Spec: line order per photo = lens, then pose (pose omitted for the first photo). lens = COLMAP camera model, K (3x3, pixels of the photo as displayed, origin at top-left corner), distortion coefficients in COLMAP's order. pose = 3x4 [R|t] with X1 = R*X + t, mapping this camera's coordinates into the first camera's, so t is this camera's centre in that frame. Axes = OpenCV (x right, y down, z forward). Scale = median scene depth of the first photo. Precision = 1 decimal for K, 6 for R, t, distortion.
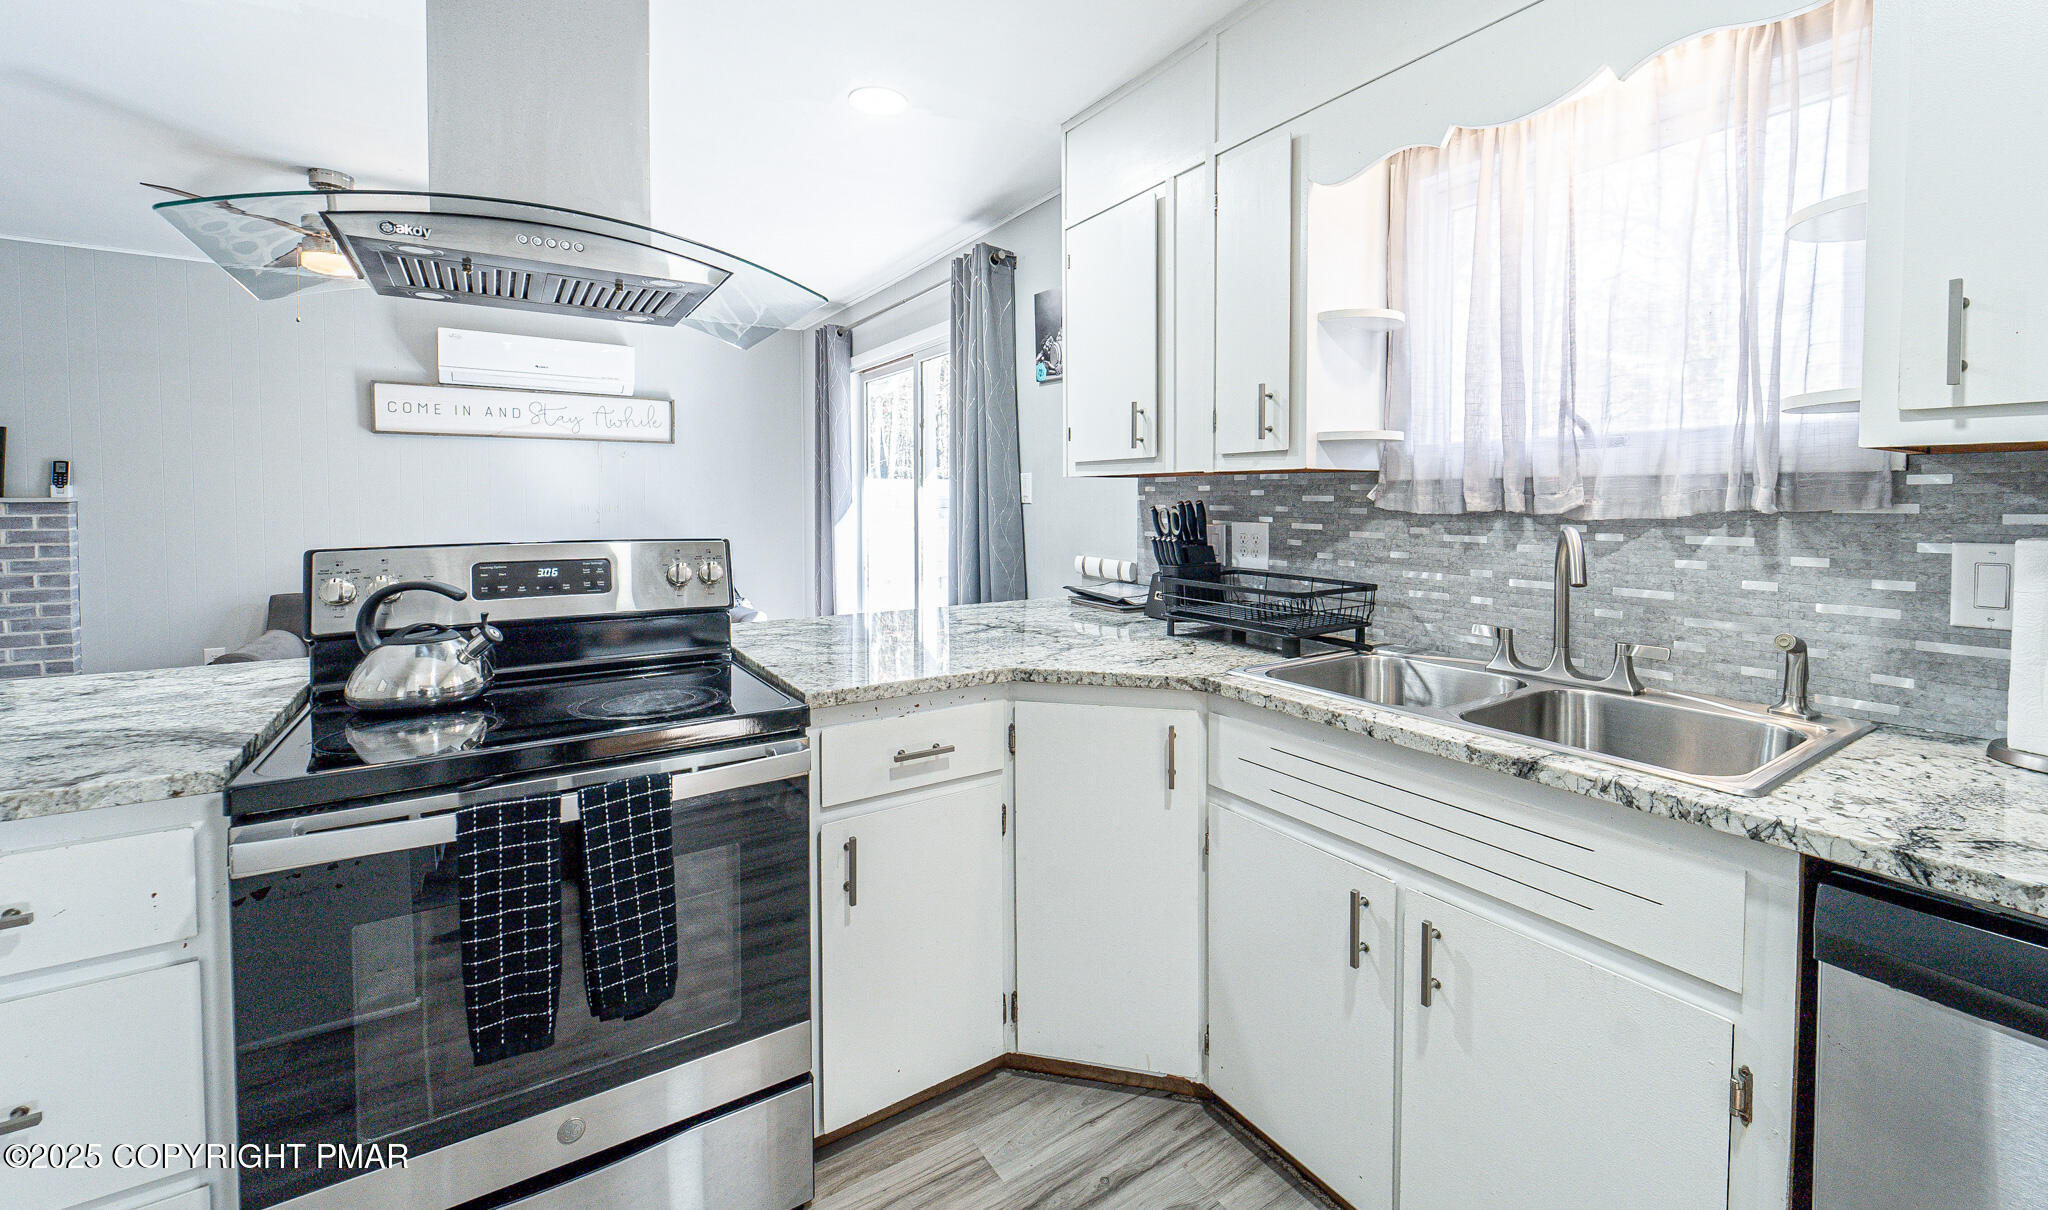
lens RADIAL K [[818.0, 0, 1023.4], [0, 818.0, 526.1], [0, 0, 1]] dist [0.000157, 0.000028]
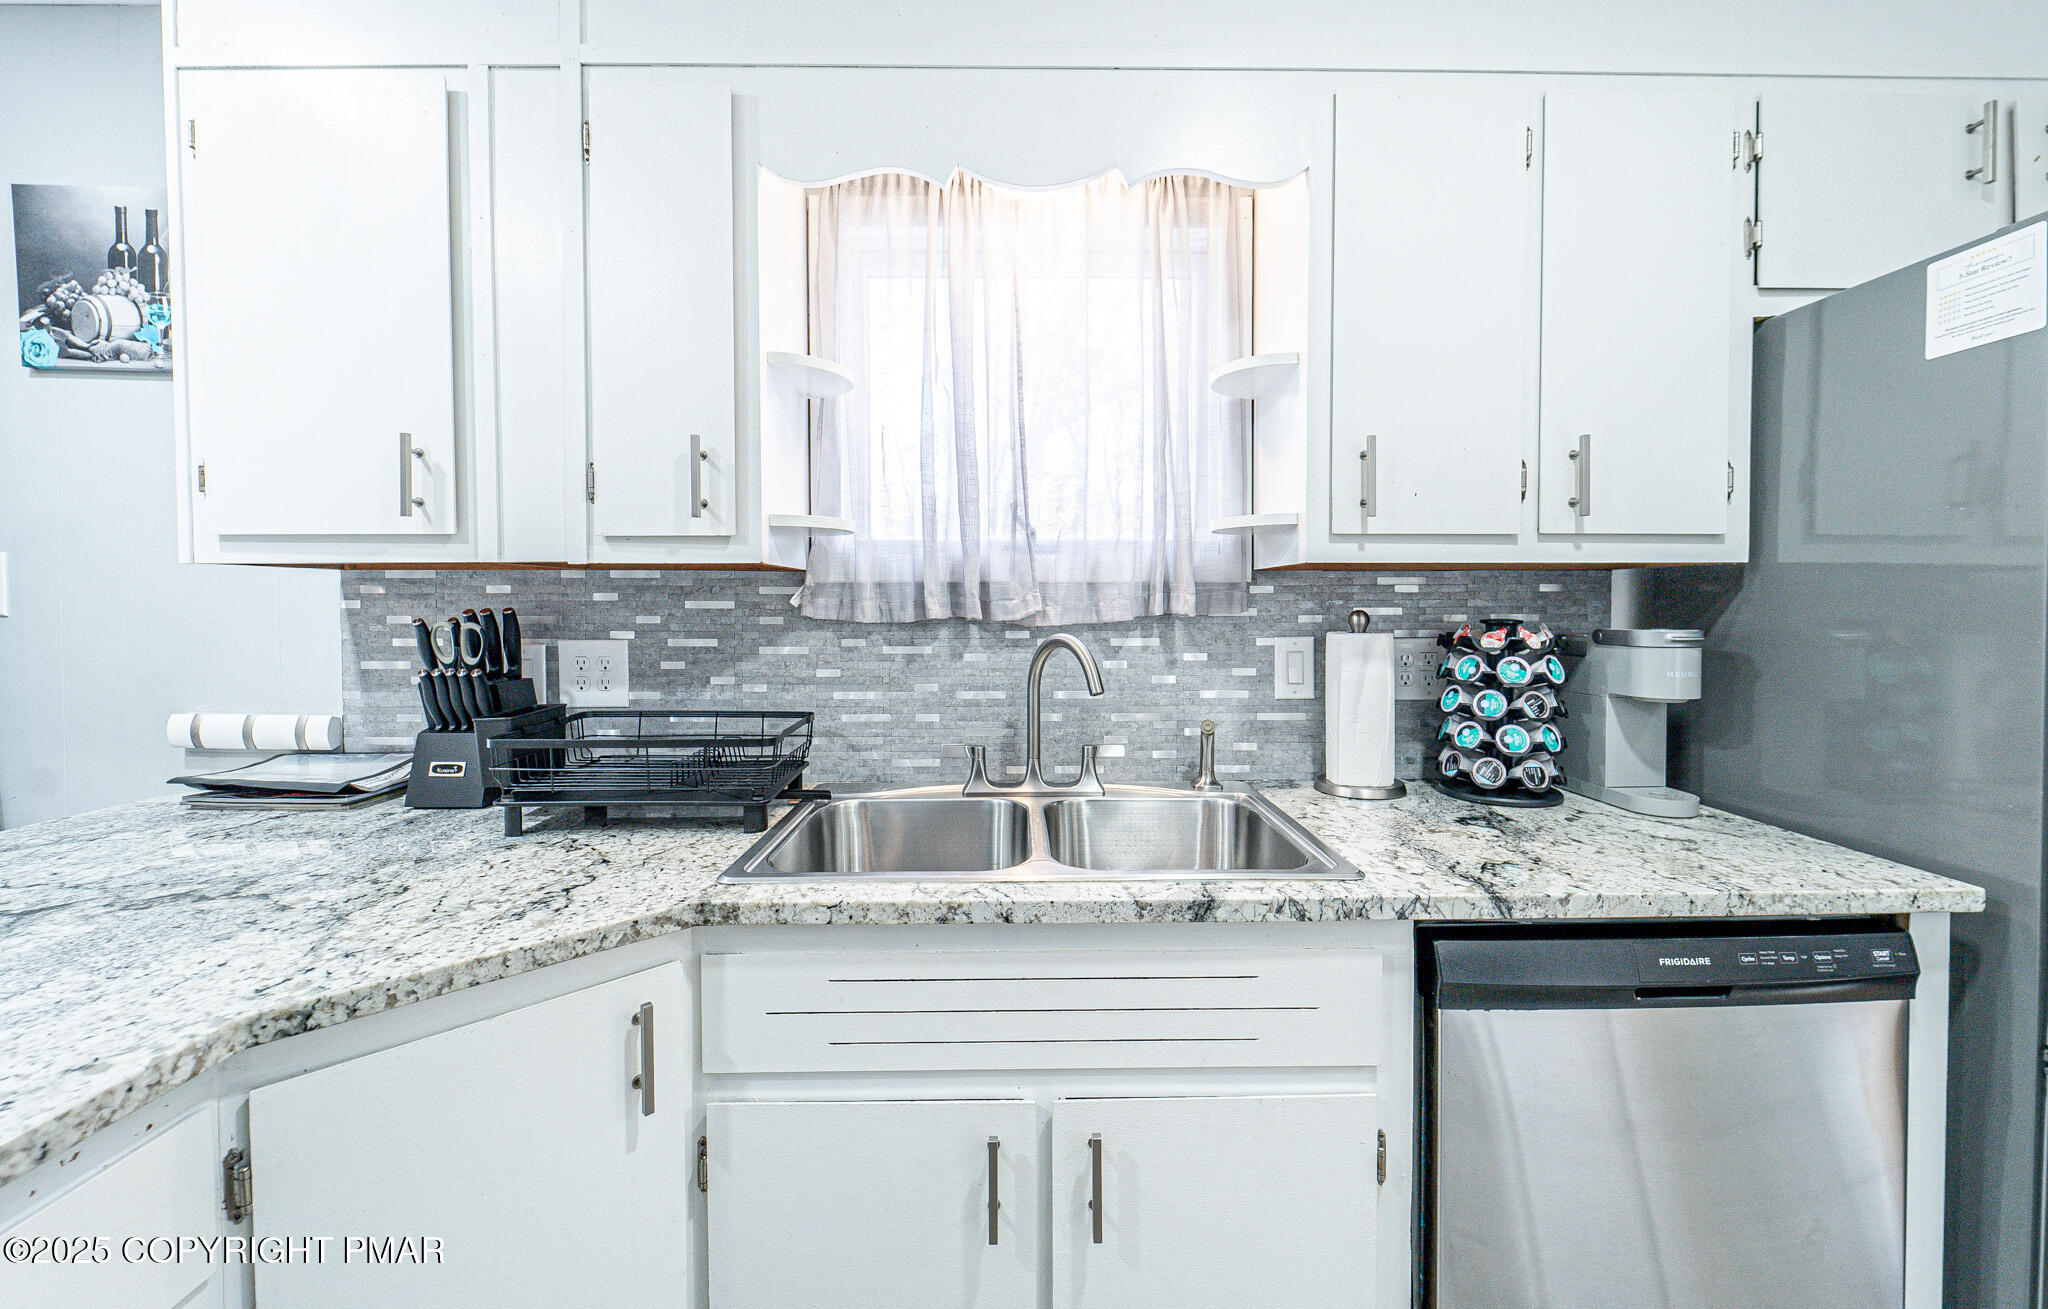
lens RADIAL K [[819.3, 0, 1024.4], [0, 819.3, 621.8], [0, 0, 1]] dist [-0.000691, -0.000254]
pose [[0.532375, -0.019872, 0.846275, -0.147893], [0.029954, 0.999541, 0.004627, -0.016007], [-0.845978, 0.022886, 0.532726, 0.437122]]
